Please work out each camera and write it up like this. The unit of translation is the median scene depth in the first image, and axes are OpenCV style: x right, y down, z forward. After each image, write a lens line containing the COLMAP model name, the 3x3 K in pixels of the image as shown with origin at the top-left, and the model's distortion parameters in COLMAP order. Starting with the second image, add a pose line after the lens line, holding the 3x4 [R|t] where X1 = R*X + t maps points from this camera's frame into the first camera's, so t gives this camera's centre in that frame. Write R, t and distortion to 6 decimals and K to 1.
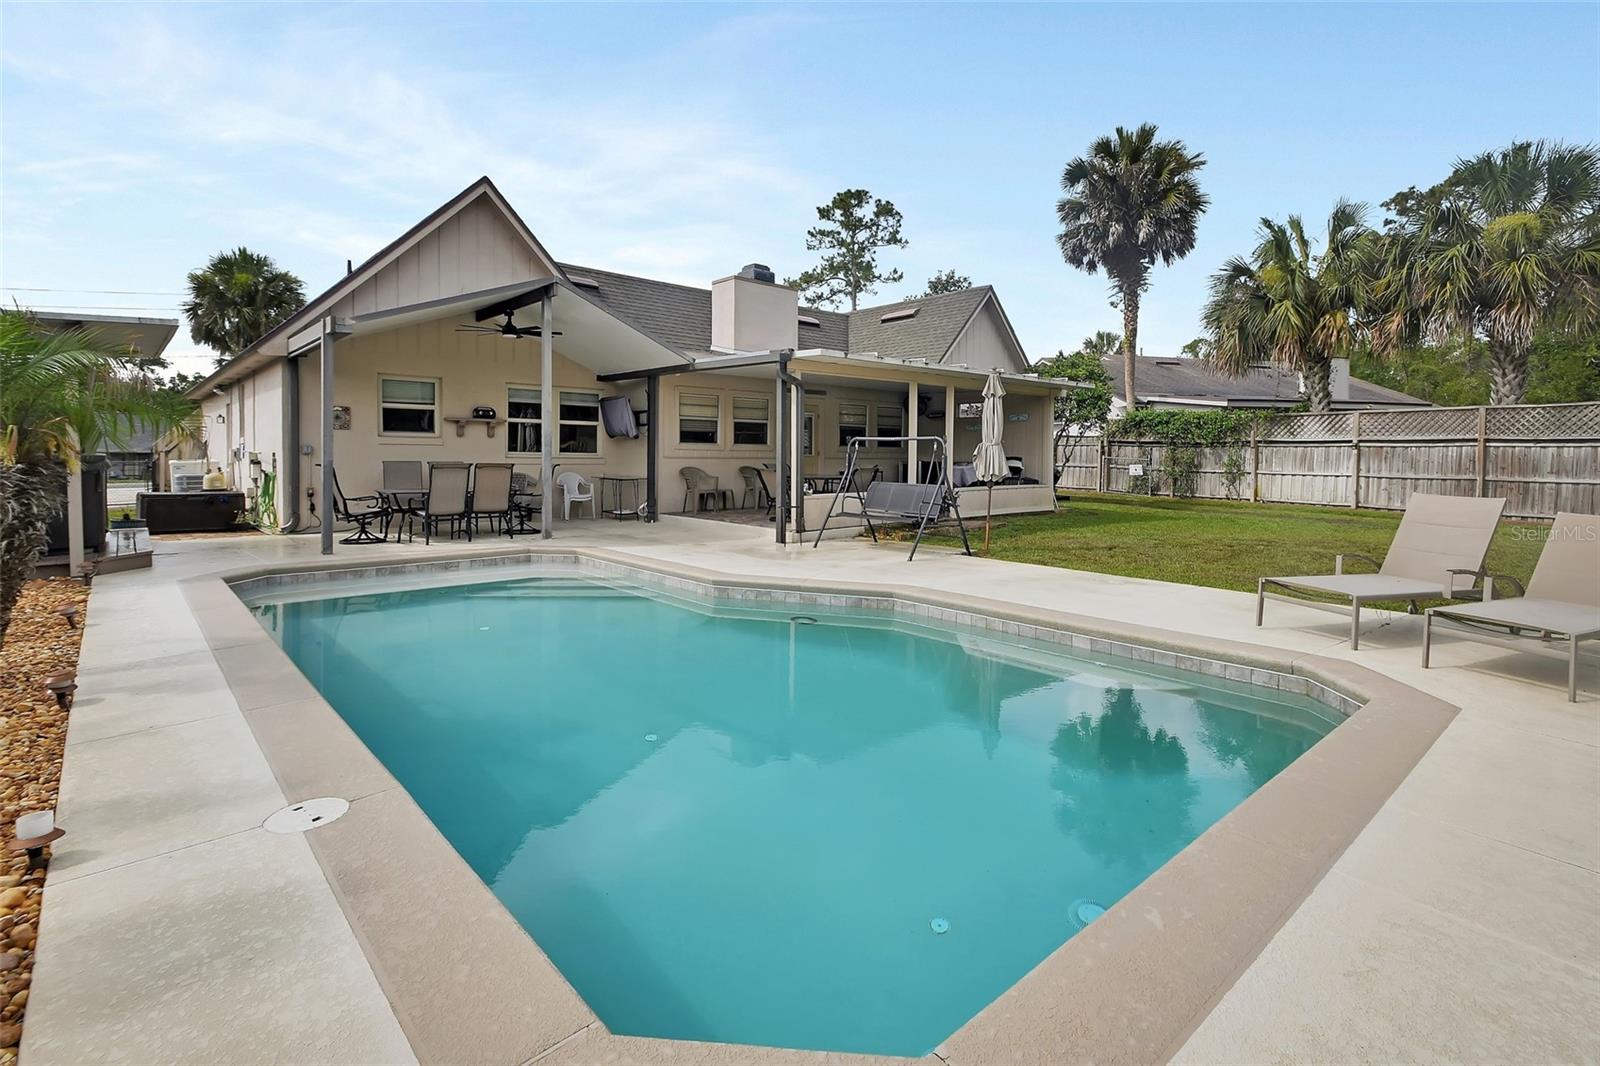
lens RADIAL K [[739.1, 0, 799.4], [0, 739.1, 474.2], [0, 0, 1]] dist [0.000488, 0.000163]
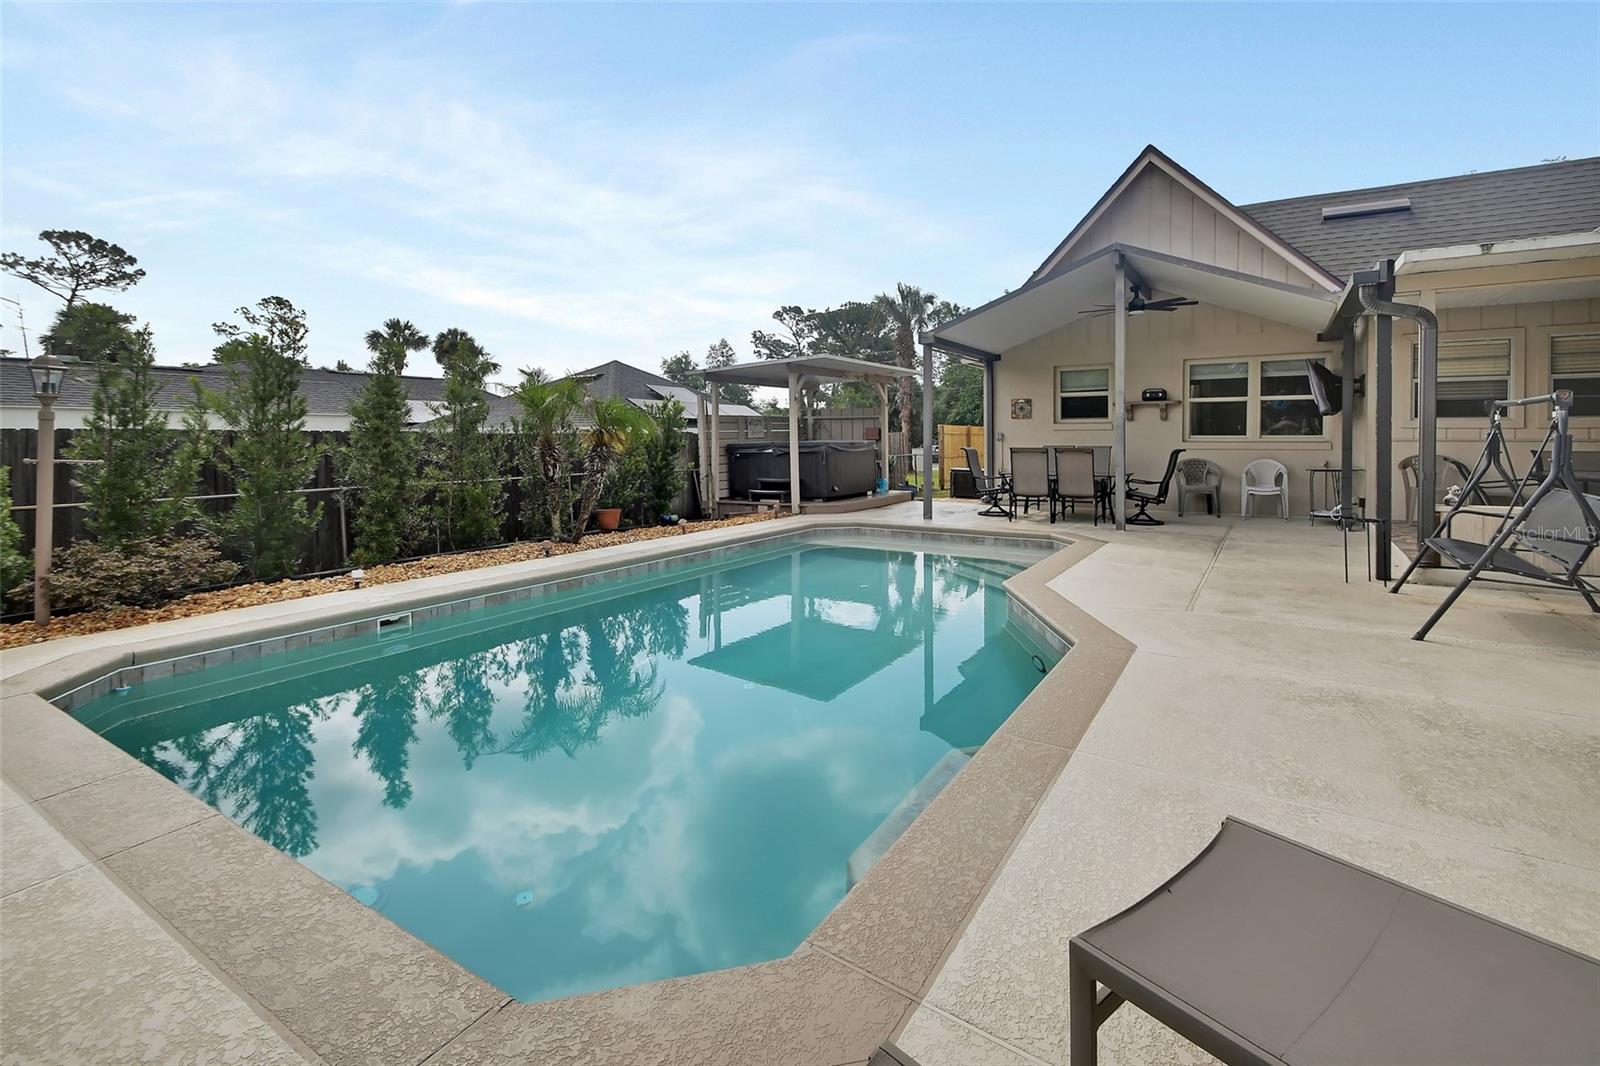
lens RADIAL K [[743.7, 0, 804.9], [0, 743.7, 458.5], [0, 0, 1]] dist [0.045039, -0.000067]
pose [[0.287973, 0.017648, -0.957476, 0.333750], [-0.017443, 0.999761, 0.013181, -0.005796], [0.957480, 0.012905, 0.288212, 0.268349]]
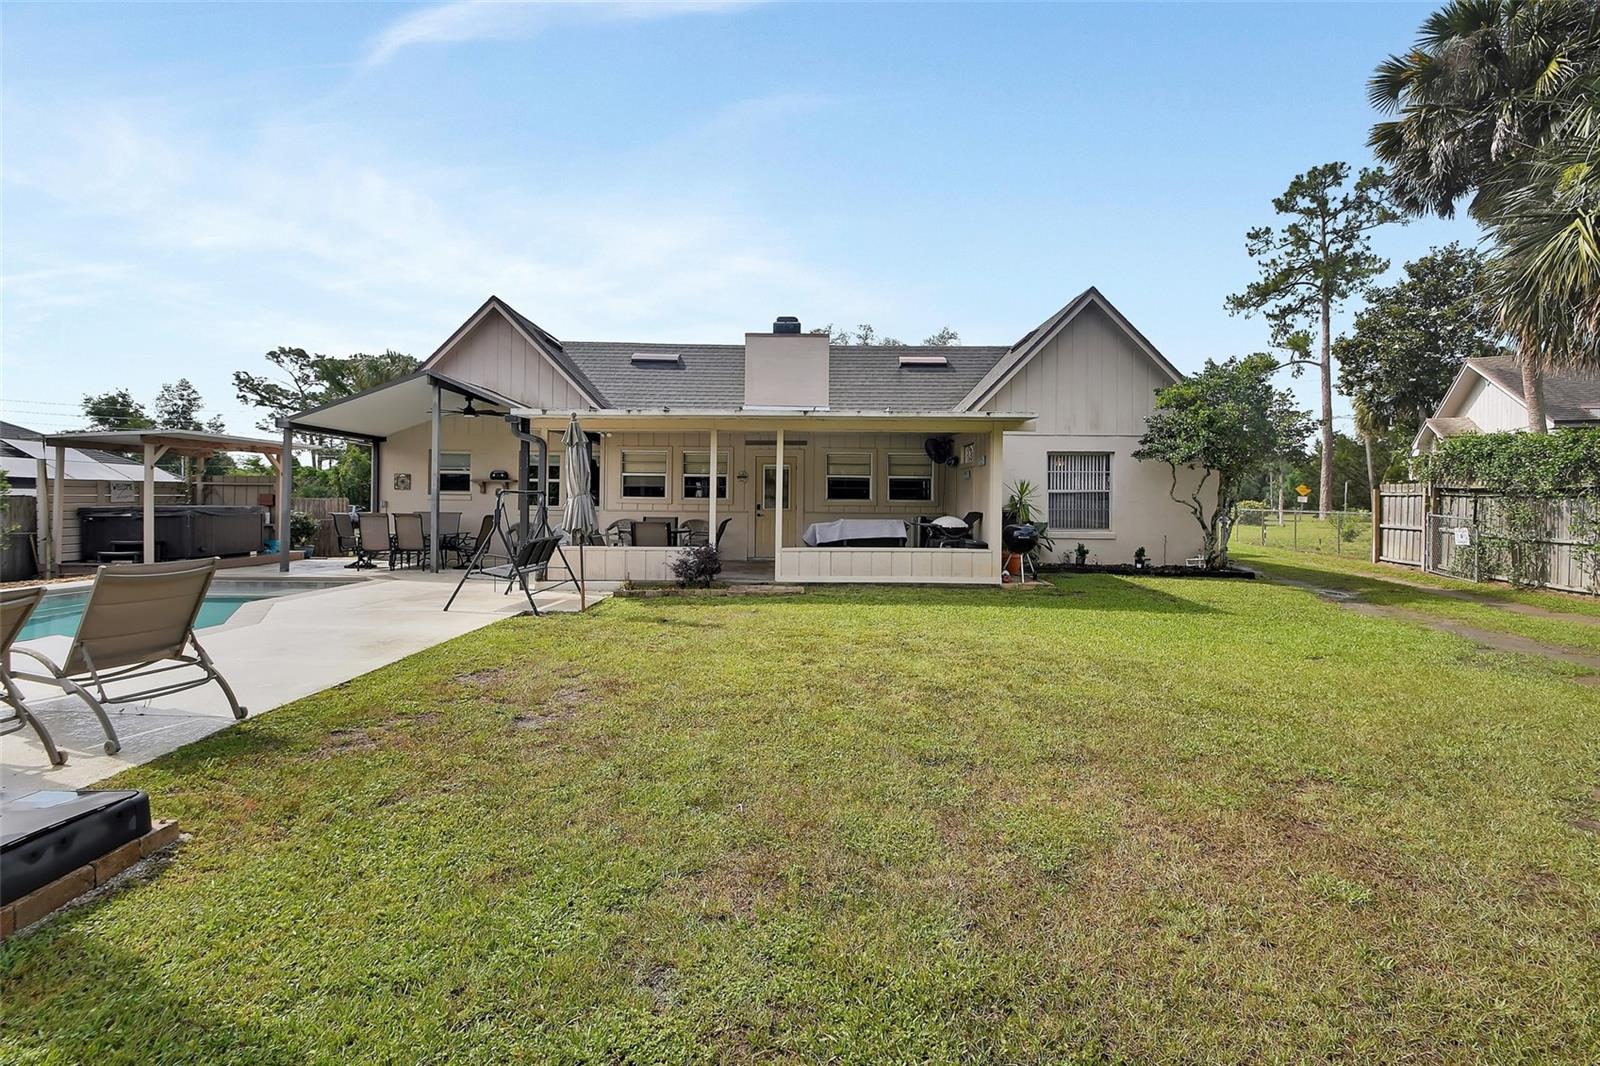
lens RADIAL K [[743.1, 0, 803.3], [0, 743.1, 496.2], [0, 0, 1]] dist [0.001679, -0.000180]
pose [[0.757793, -0.006766, -0.652459, 0.752339], [-0.020758, 0.999190, -0.034470, -0.011311], [0.652164, 0.039665, 0.757039, 0.330904]]
